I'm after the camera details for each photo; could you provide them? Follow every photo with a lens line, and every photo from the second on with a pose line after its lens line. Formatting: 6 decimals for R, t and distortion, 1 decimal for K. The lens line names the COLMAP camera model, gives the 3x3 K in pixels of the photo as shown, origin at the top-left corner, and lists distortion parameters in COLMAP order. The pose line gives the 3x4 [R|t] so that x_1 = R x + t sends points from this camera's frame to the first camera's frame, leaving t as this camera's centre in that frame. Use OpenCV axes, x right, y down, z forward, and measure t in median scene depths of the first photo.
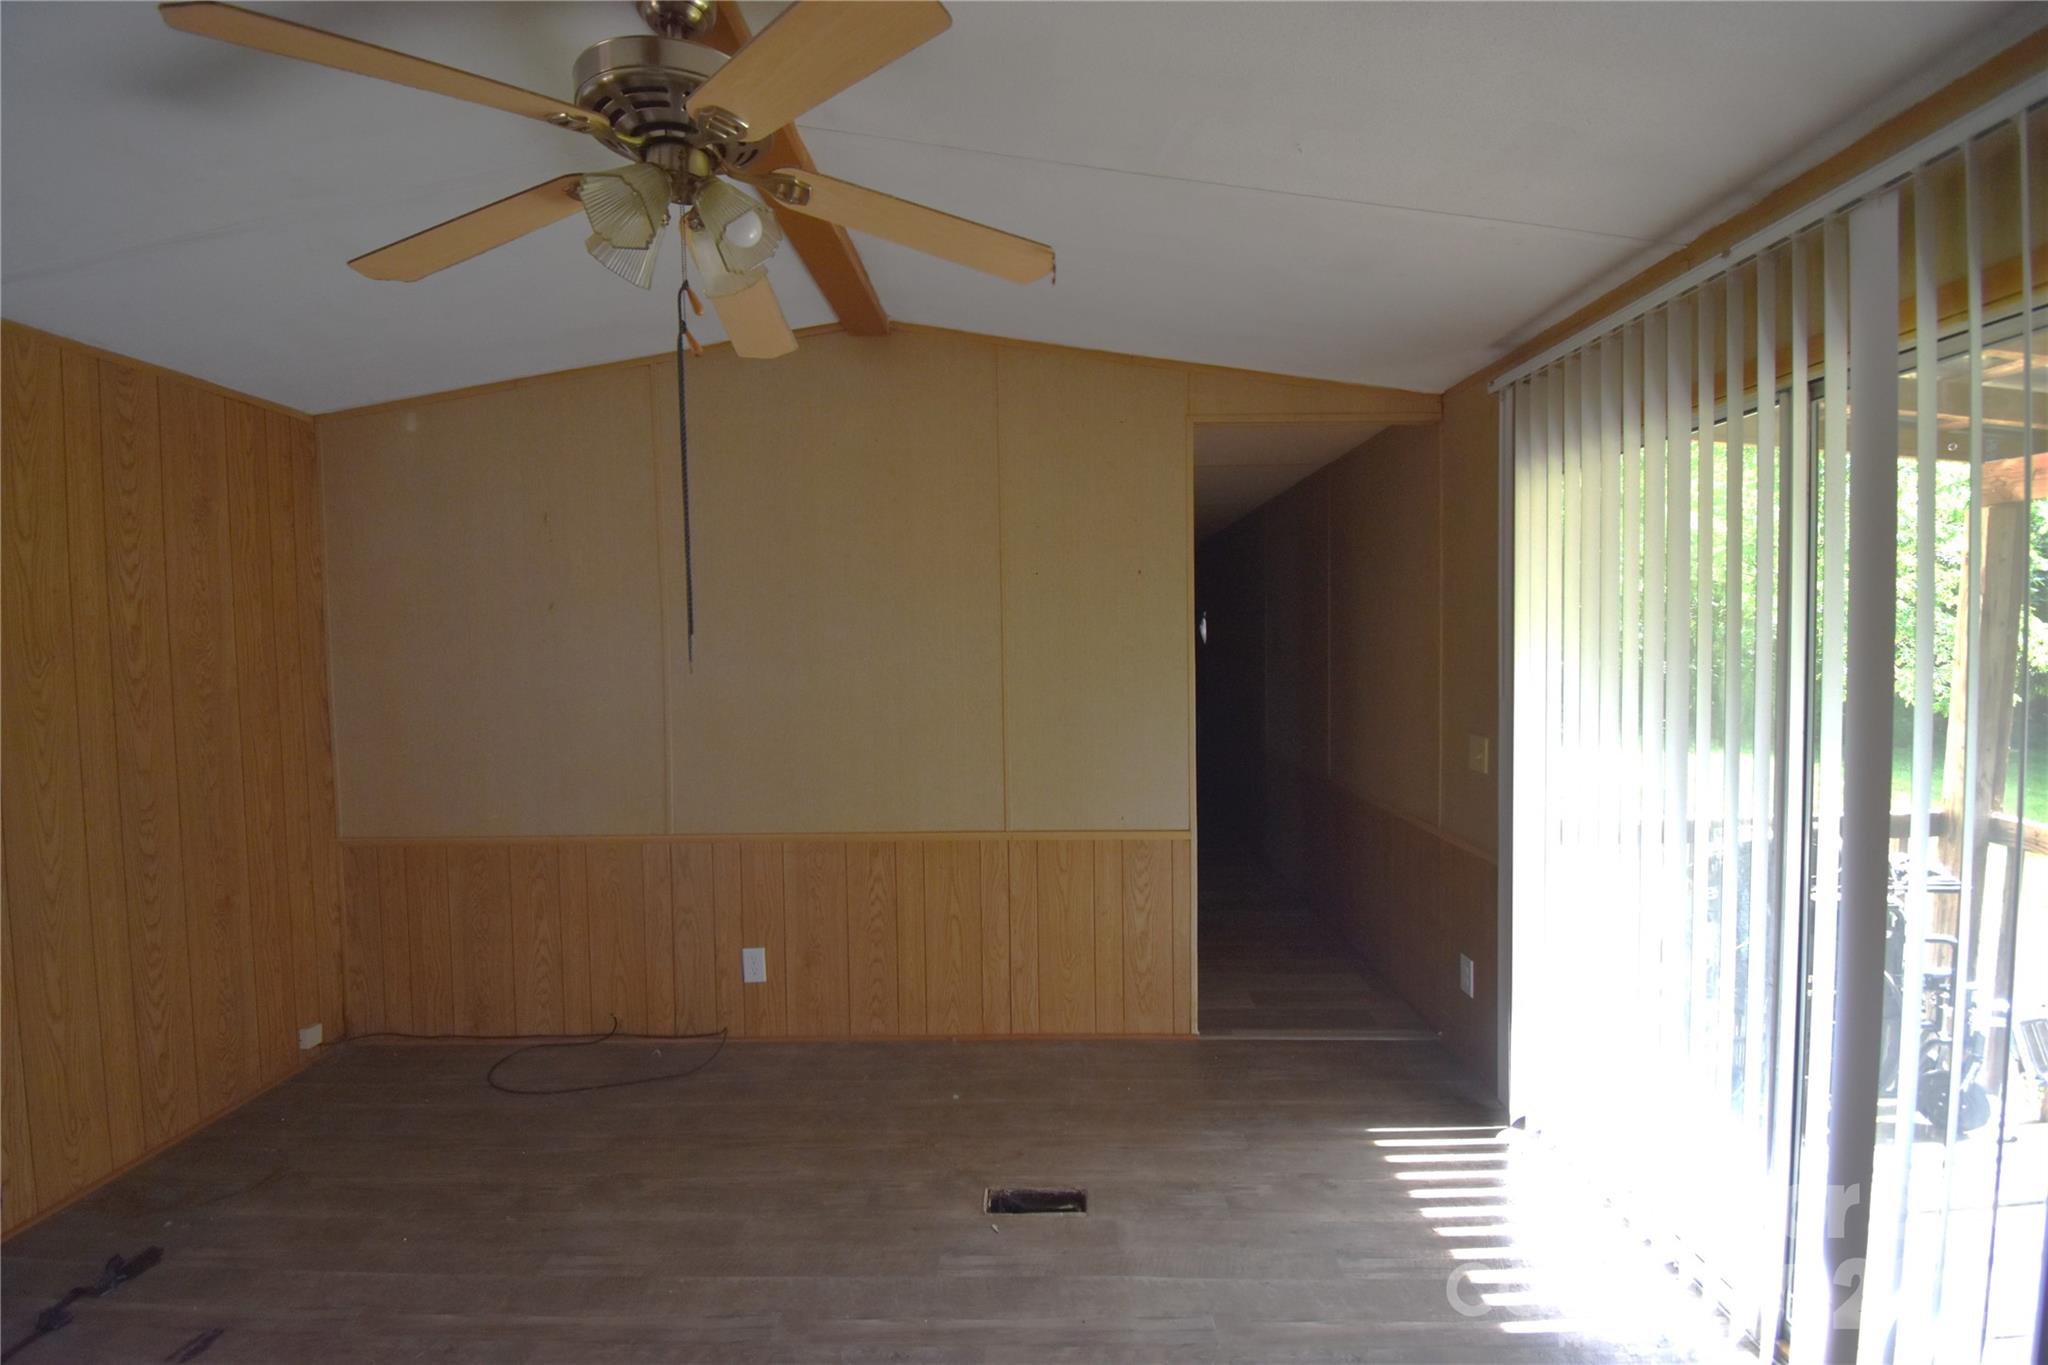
lens RADIAL K [[891.9, 0, 1039.3], [0, 891.9, 680.7], [0, 0, 1]] dist [-0.021495, -0.000865]
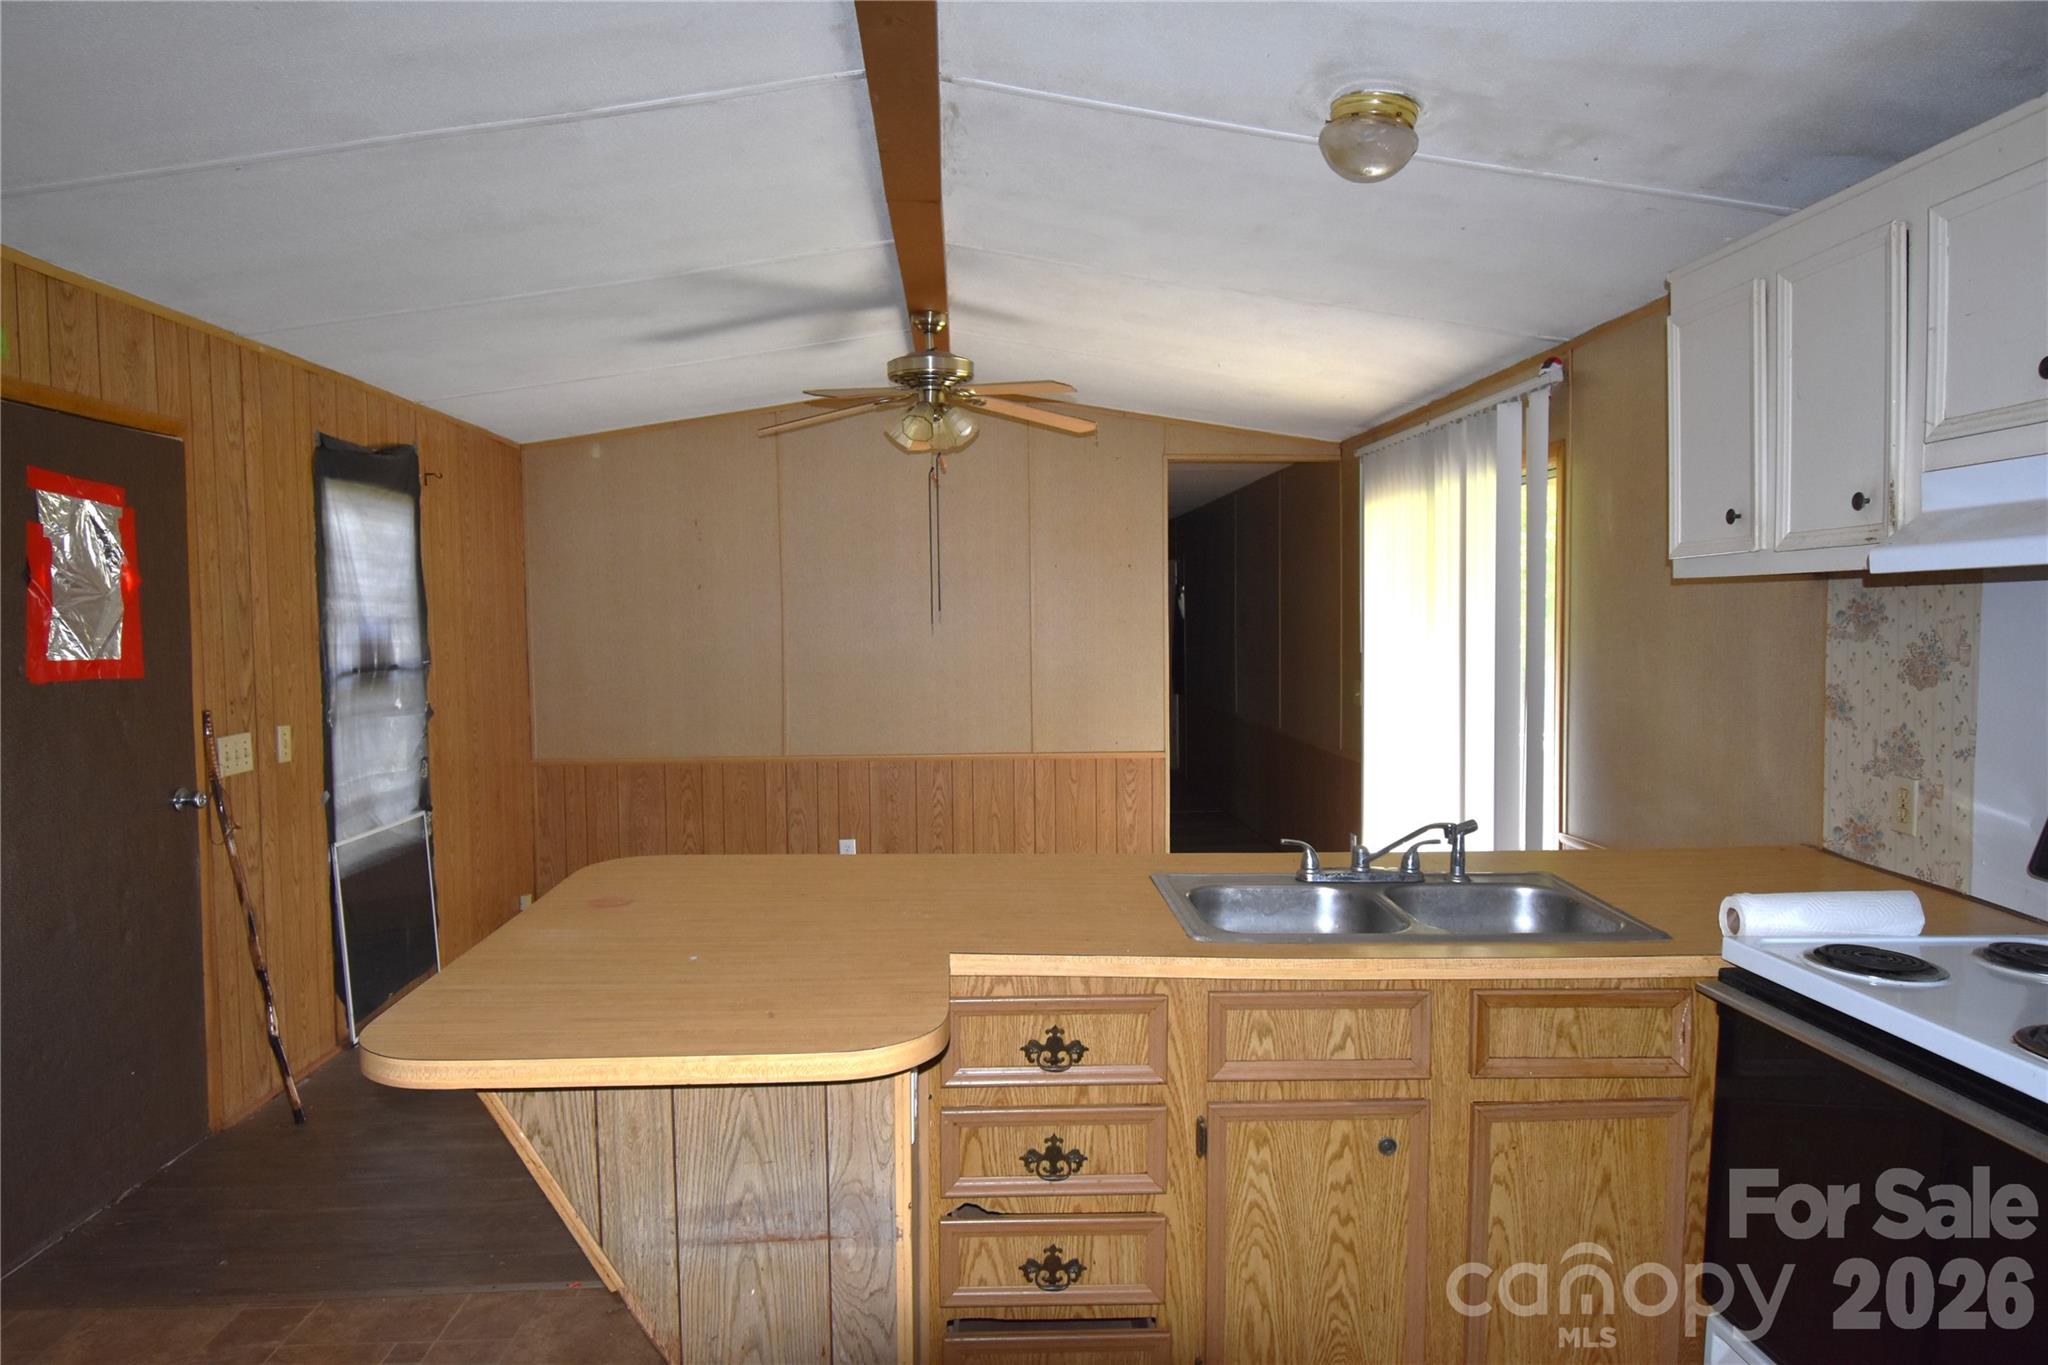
lens RADIAL K [[1287.5, 0, 1033.4], [0, 1287.5, 684.2], [0, 0, 1]] dist [0.012583, -0.022978]
pose [[0.998111, 0.001246, 0.061427, -0.159588], [-0.001871, 0.999947, 0.010114, 0.042811], [-0.061412, -0.010210, 0.998060, -0.995689]]
